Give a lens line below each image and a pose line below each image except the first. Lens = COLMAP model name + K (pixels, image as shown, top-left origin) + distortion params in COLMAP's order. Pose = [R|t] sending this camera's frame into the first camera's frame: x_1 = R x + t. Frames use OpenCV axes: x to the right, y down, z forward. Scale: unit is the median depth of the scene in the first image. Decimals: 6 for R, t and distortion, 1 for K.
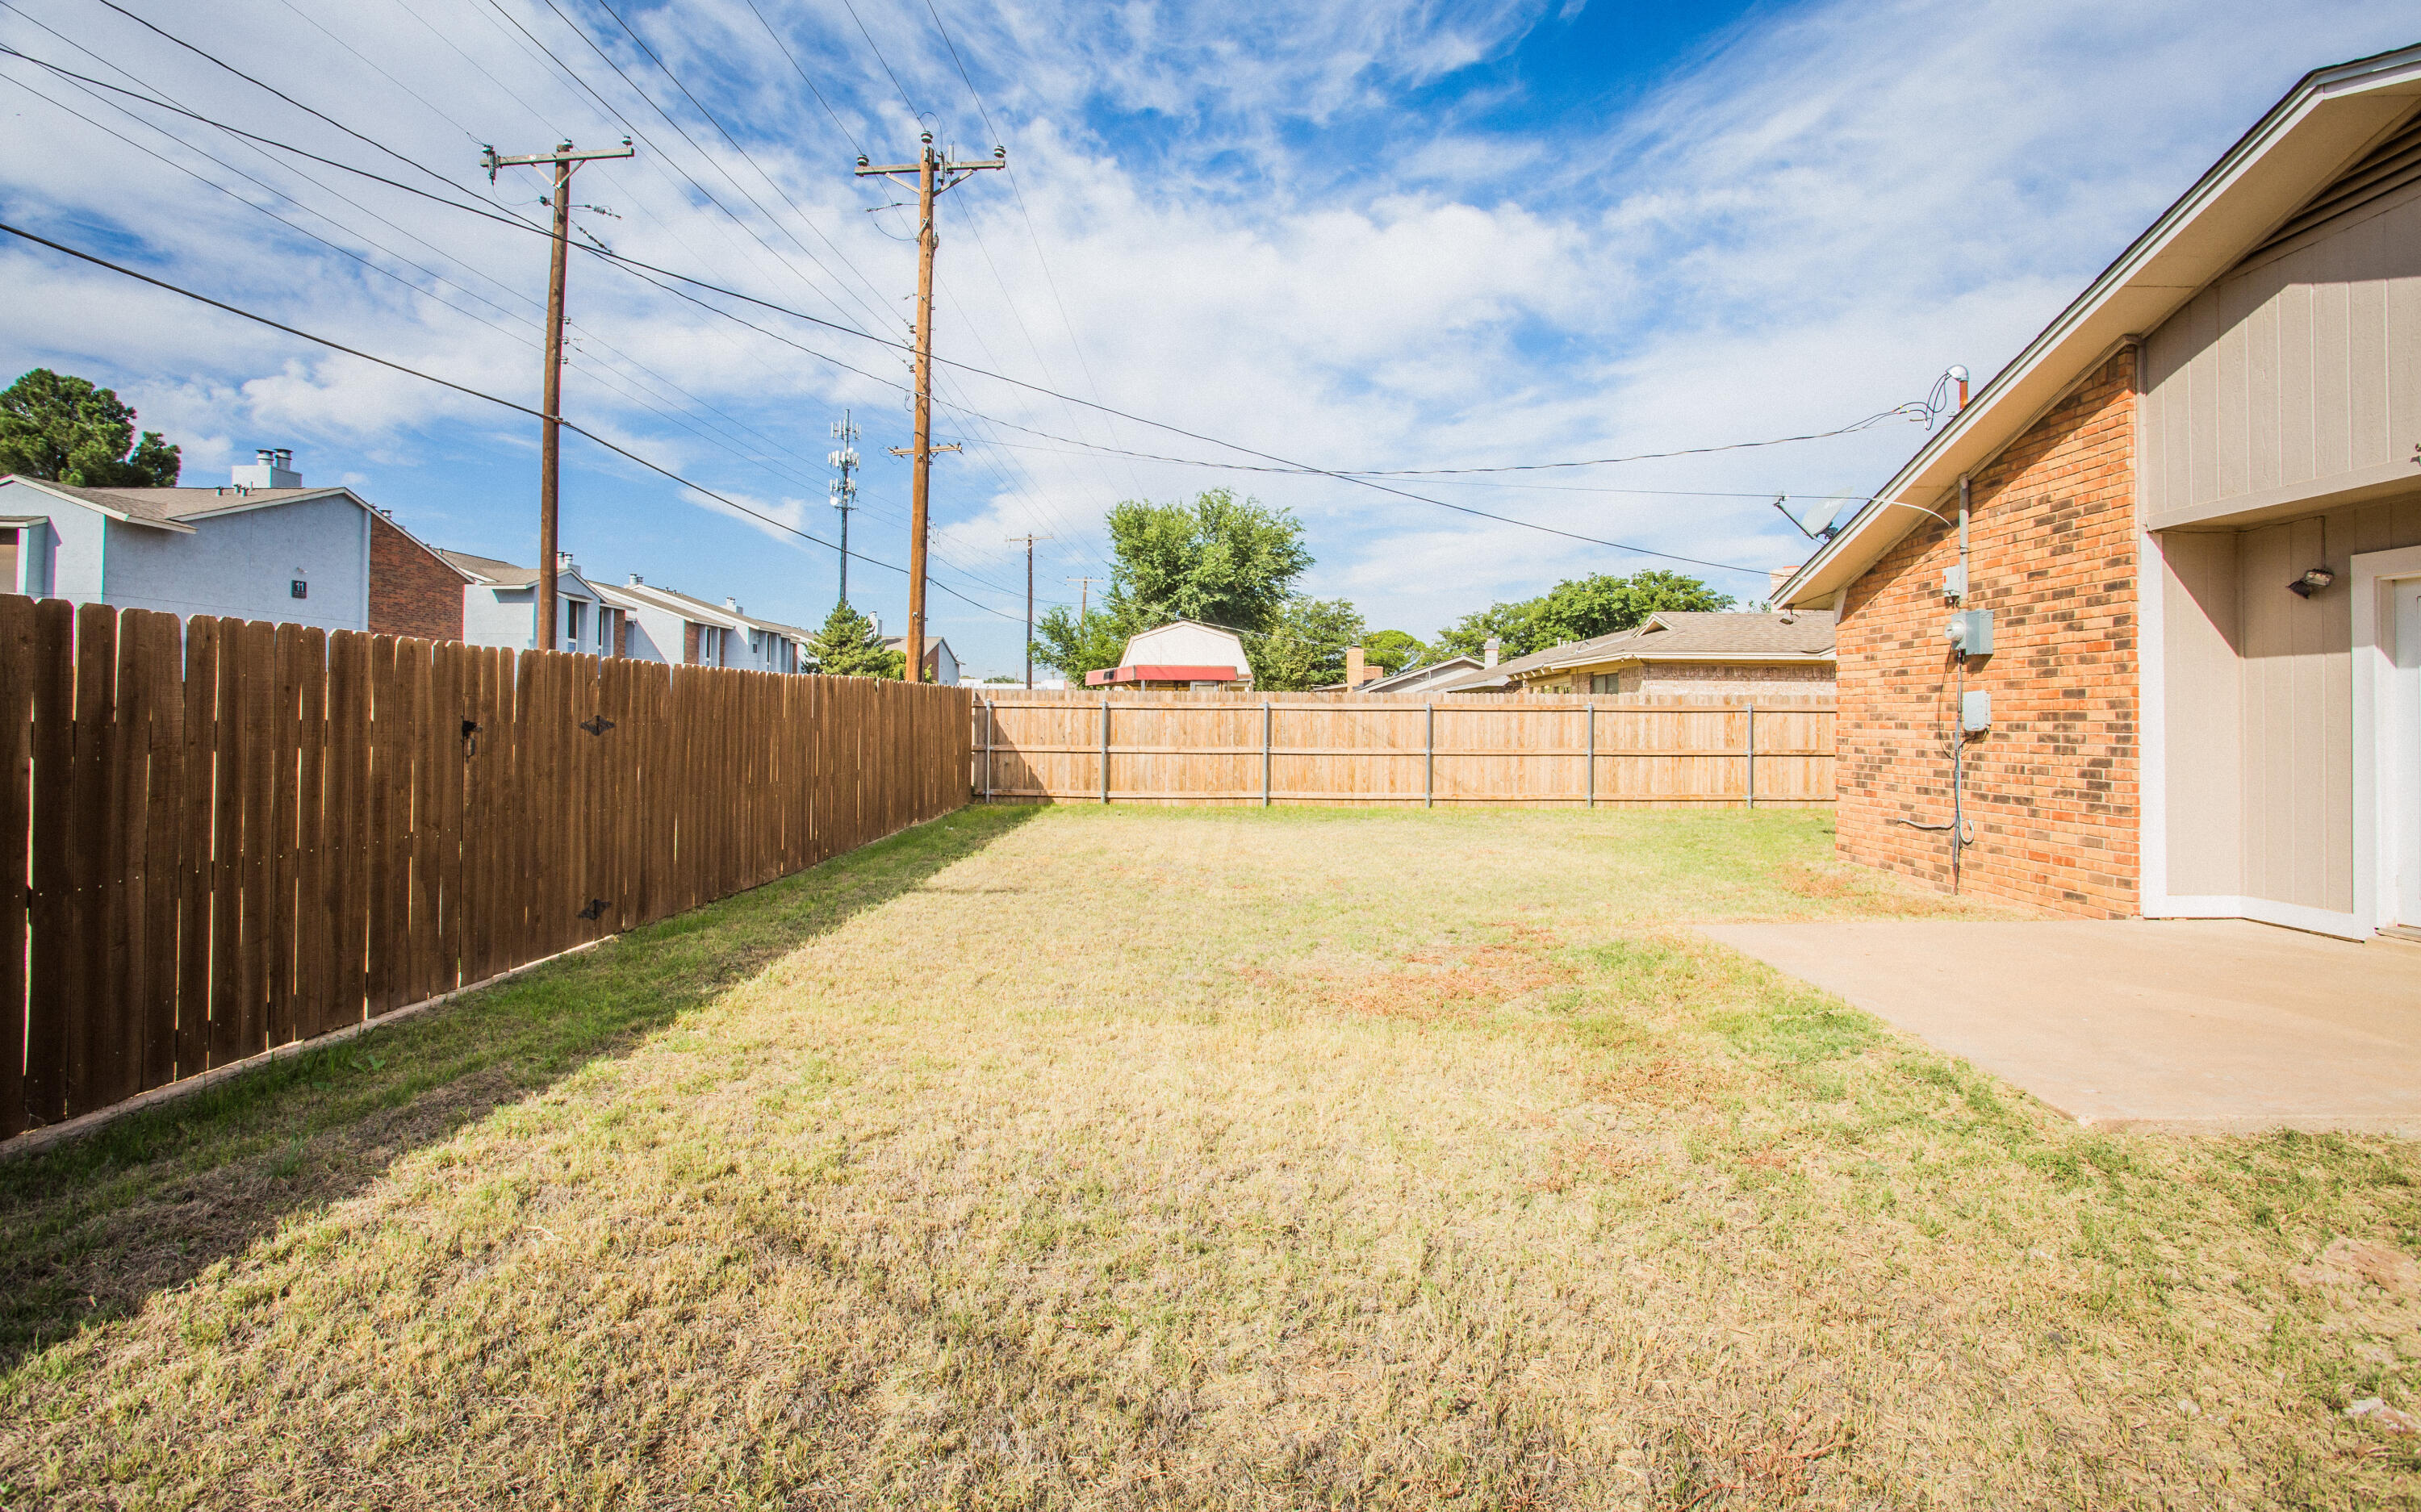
lens RADIAL K [[1163.6, 0, 1210.5], [0, 1163.6, 756.0], [0, 0, 1]] dist [-0.075664, 0.034435]
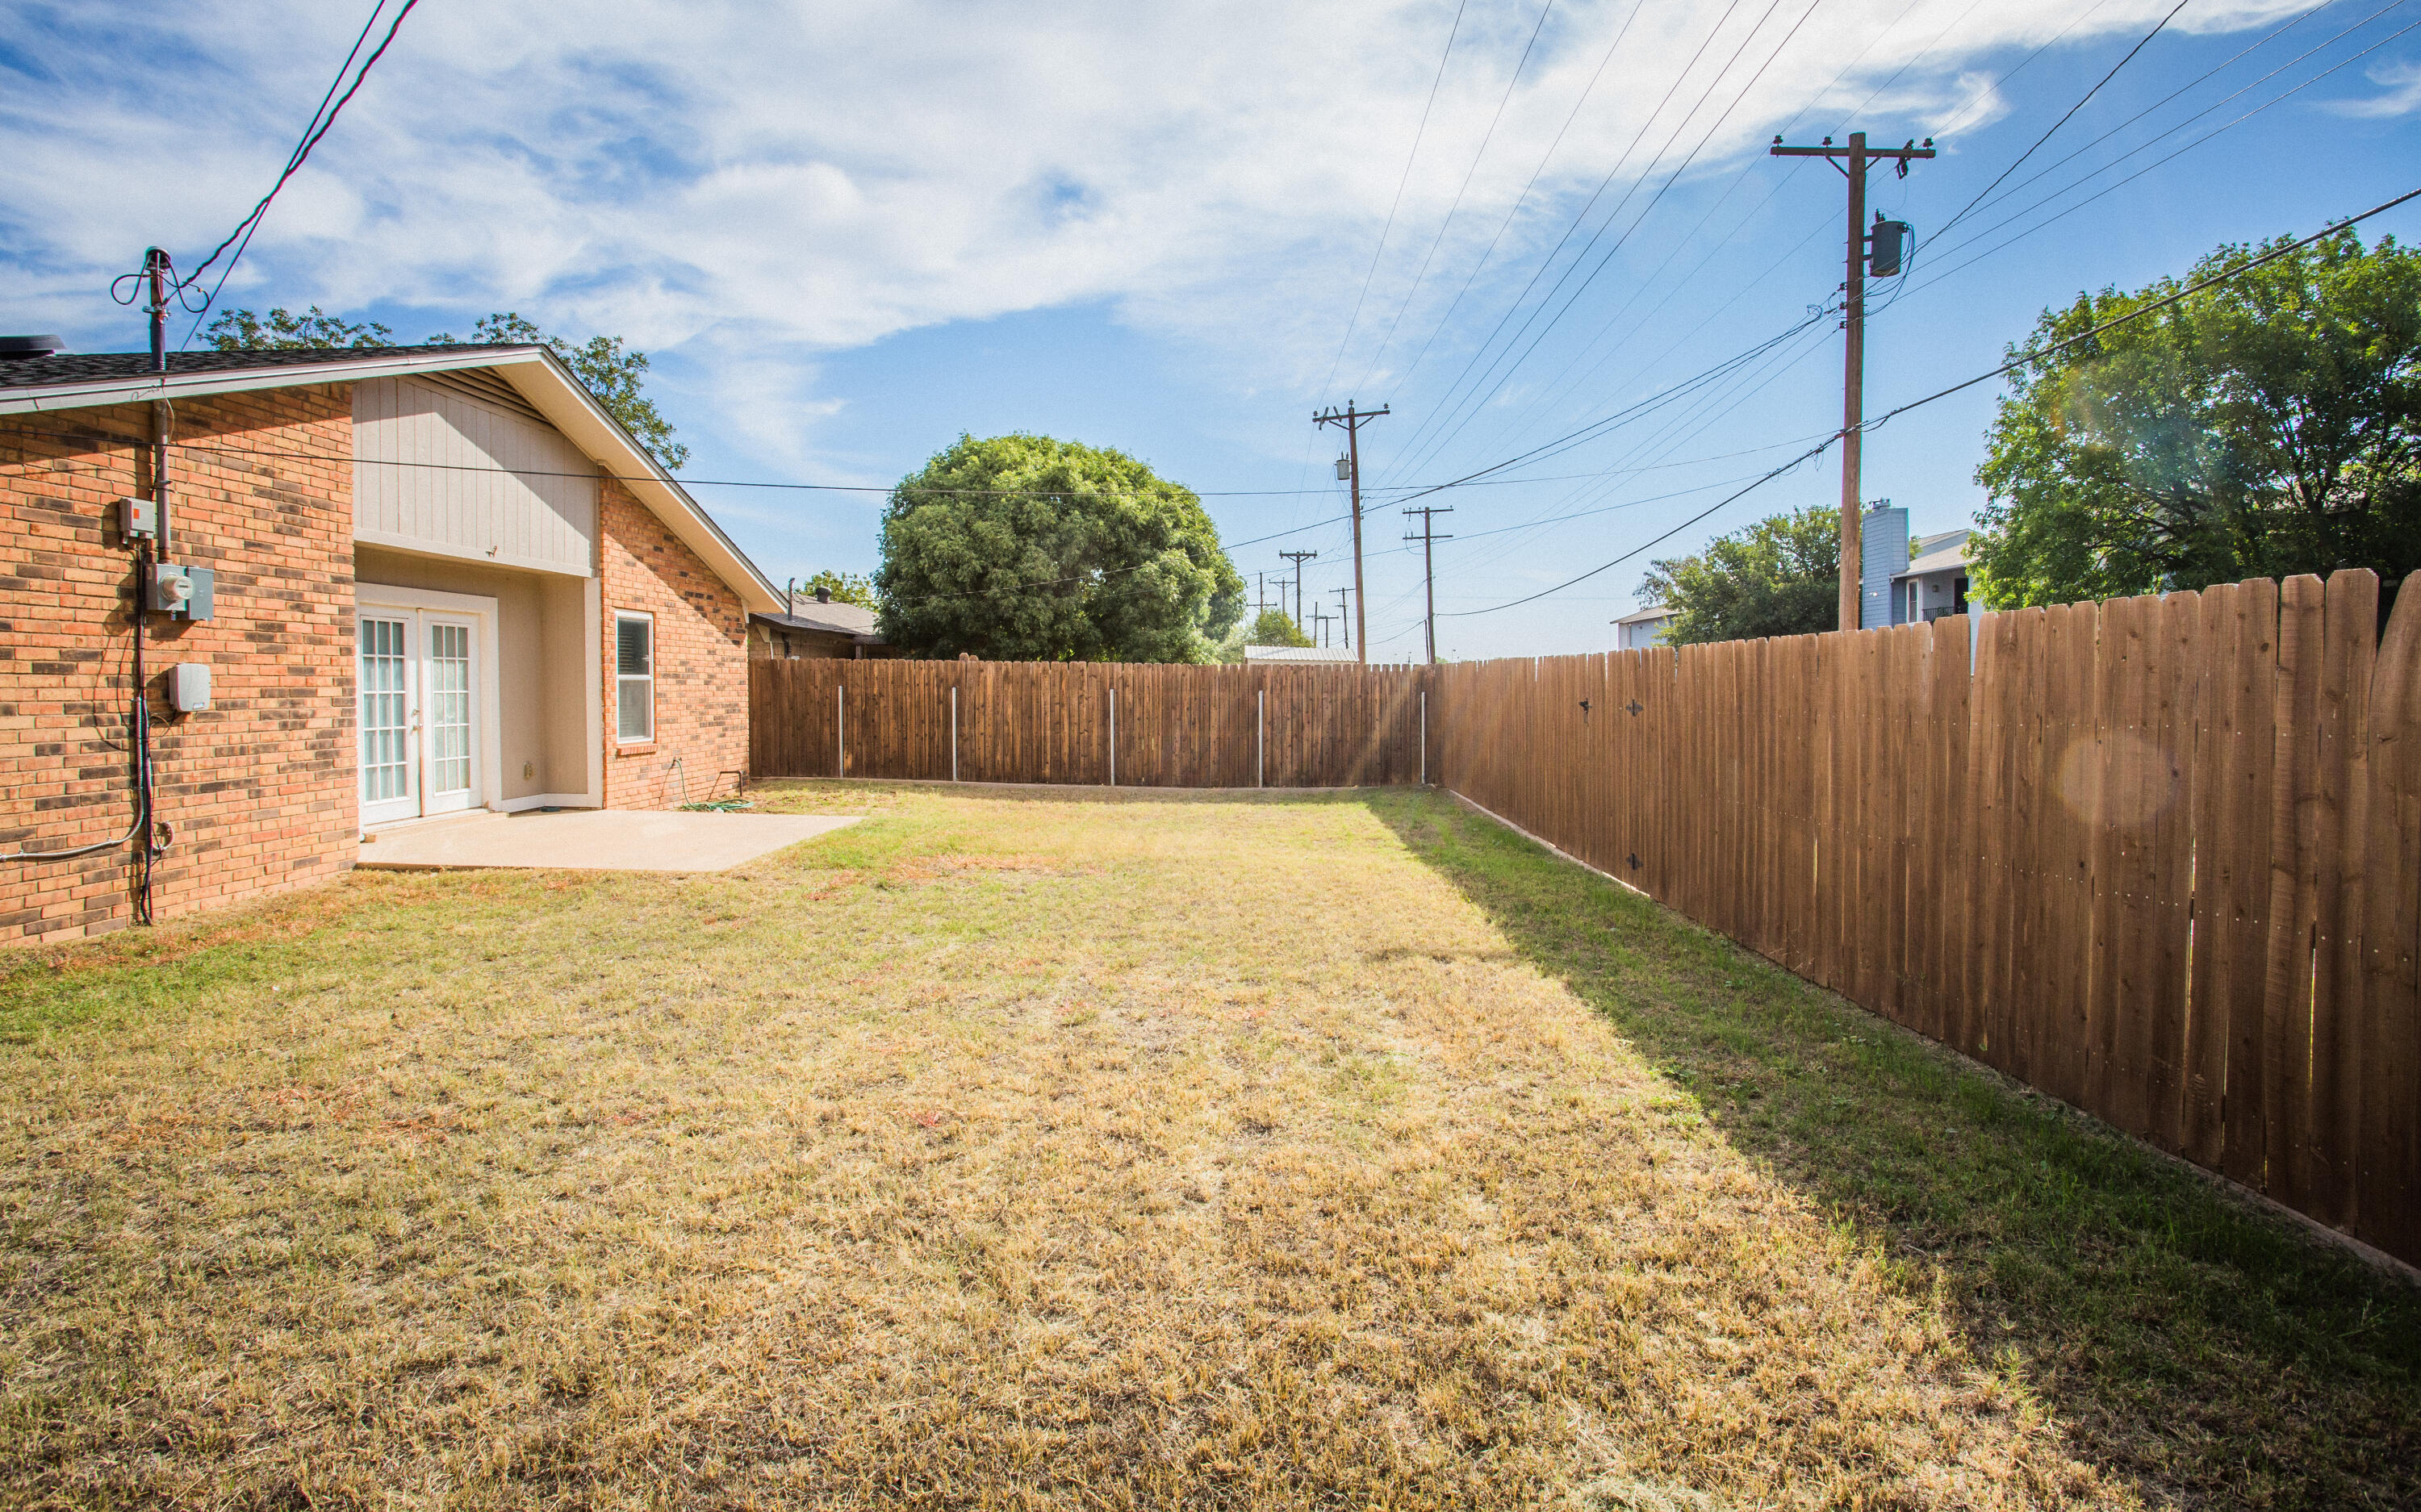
lens RADIAL K [[1163.6, 0, 1210.5], [0, 1163.6, 756.0], [0, 0, 1]] dist [-0.075664, 0.034435]
pose [[-0.999992, 0.001359, 0.003718, -0.088660], [0.001706, 0.995493, 0.094819, -0.073851], [-0.003573, 0.094825, -0.995488, 2.030388]]
